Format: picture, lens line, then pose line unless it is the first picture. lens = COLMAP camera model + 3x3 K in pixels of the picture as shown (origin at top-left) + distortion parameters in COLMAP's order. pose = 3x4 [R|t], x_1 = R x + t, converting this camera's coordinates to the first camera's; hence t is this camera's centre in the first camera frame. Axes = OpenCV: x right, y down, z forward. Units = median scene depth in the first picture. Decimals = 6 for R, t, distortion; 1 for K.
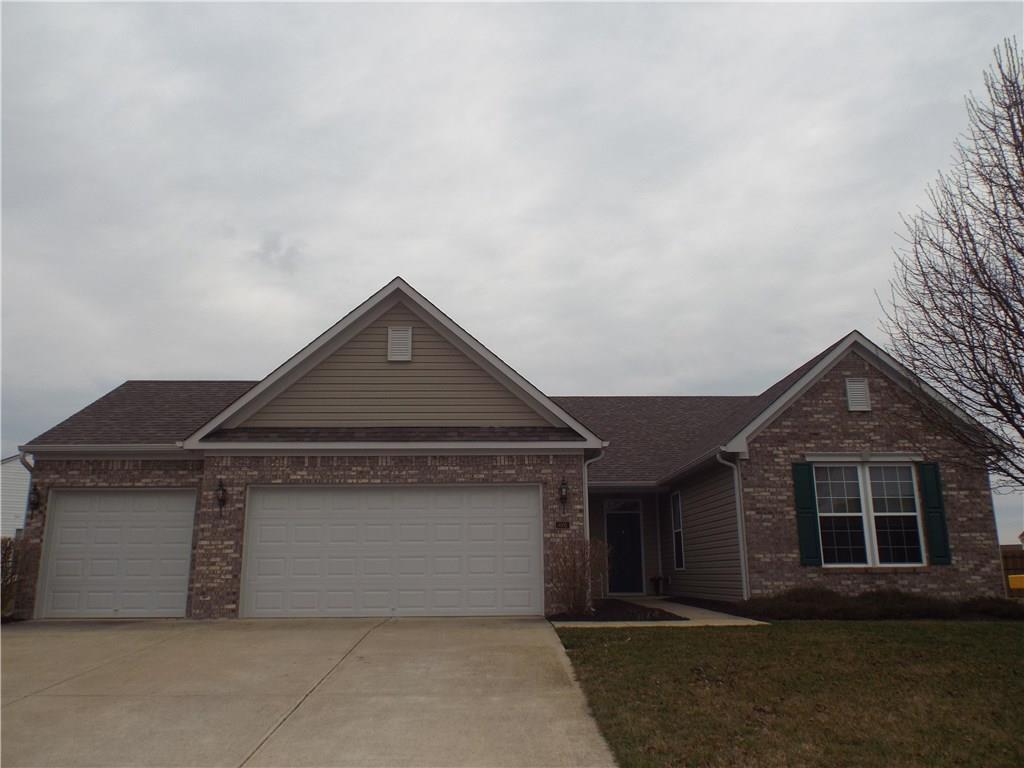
lens RADIAL K [[766.9, 0, 519.3], [0, 766.9, 387.9], [0, 0, 1]] dist [-0.000116, -0.021237]
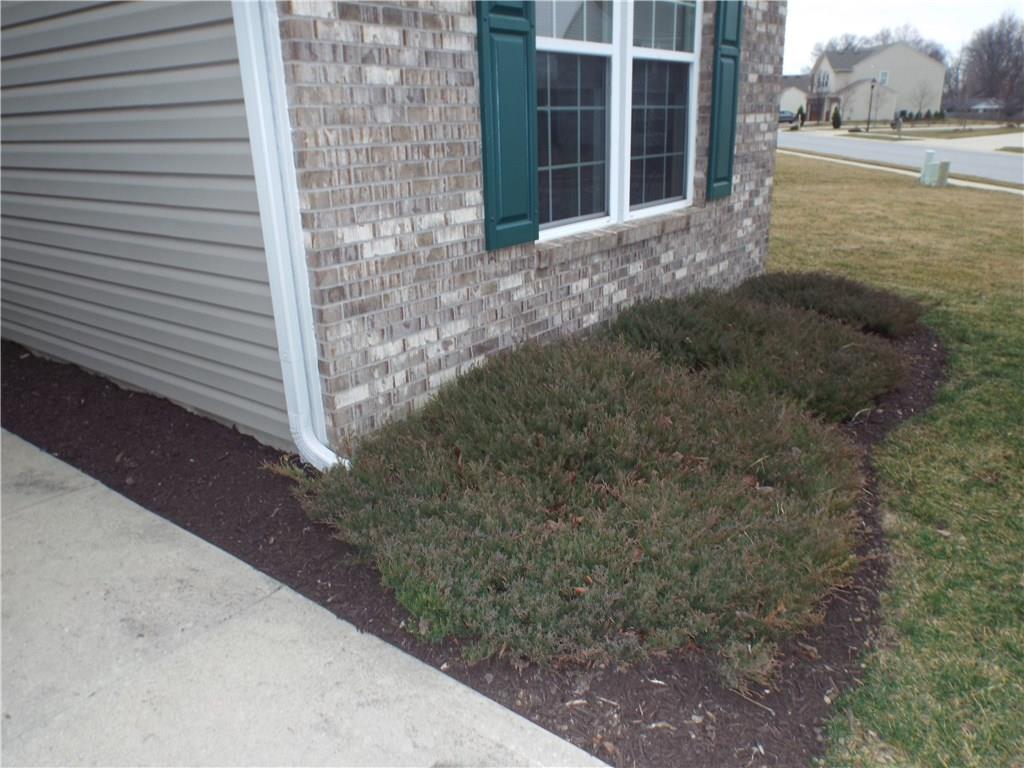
lens RADIAL K [[766.9, 0, 519.3], [0, 766.9, 387.9], [0, 0, 1]] dist [-0.000116, -0.021237]
pose [[0.630131, -0.267539, 0.728943, 0.177557], [-0.164587, 0.871417, 0.462107, 0.151725], [-0.758845, -0.411163, 0.505074, 0.845174]]
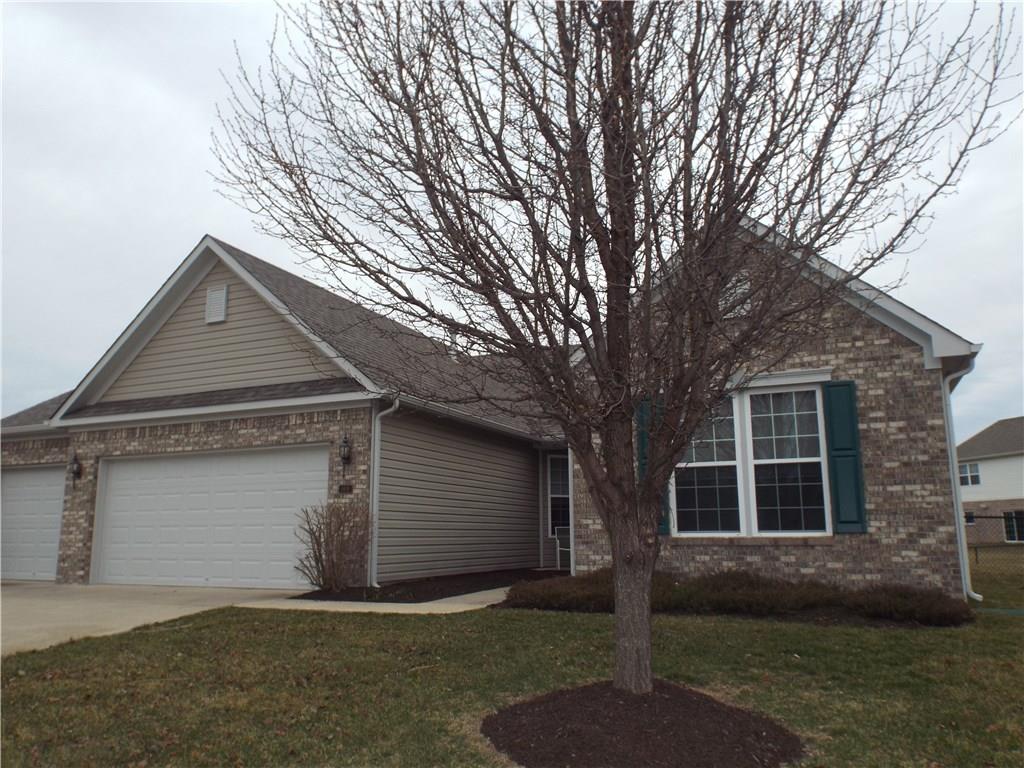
lens RADIAL K [[766.9, 0, 519.3], [0, 766.9, 387.9], [0, 0, 1]] dist [-0.000116, -0.021237]
pose [[0.905451, -0.078984, -0.417038, 0.582543], [0.100700, 0.994456, 0.030293, 0.055970], [0.412333, -0.069424, 0.908384, 0.285732]]
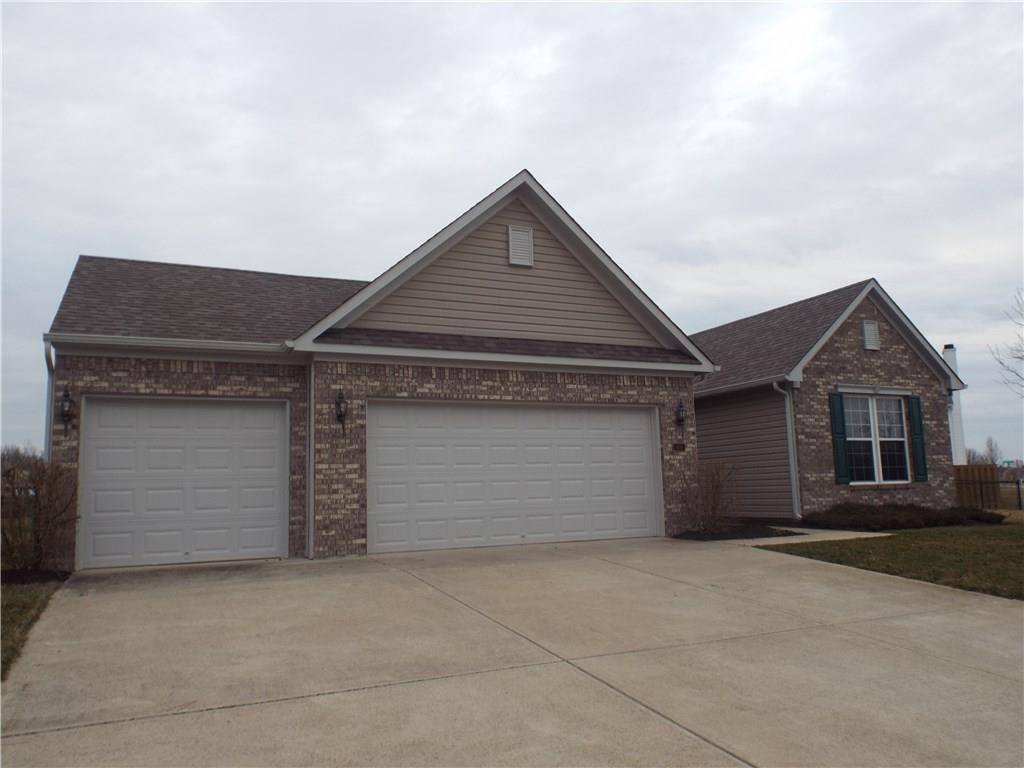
lens RADIAL K [[766.9, 0, 519.3], [0, 766.9, 387.9], [0, 0, 1]] dist [-0.000116, -0.021237]
pose [[0.915849, 0.035599, 0.399941, -0.515746], [-0.074716, 0.993775, 0.082640, 0.033483], [-0.394509, -0.105567, 0.912808, 0.169262]]
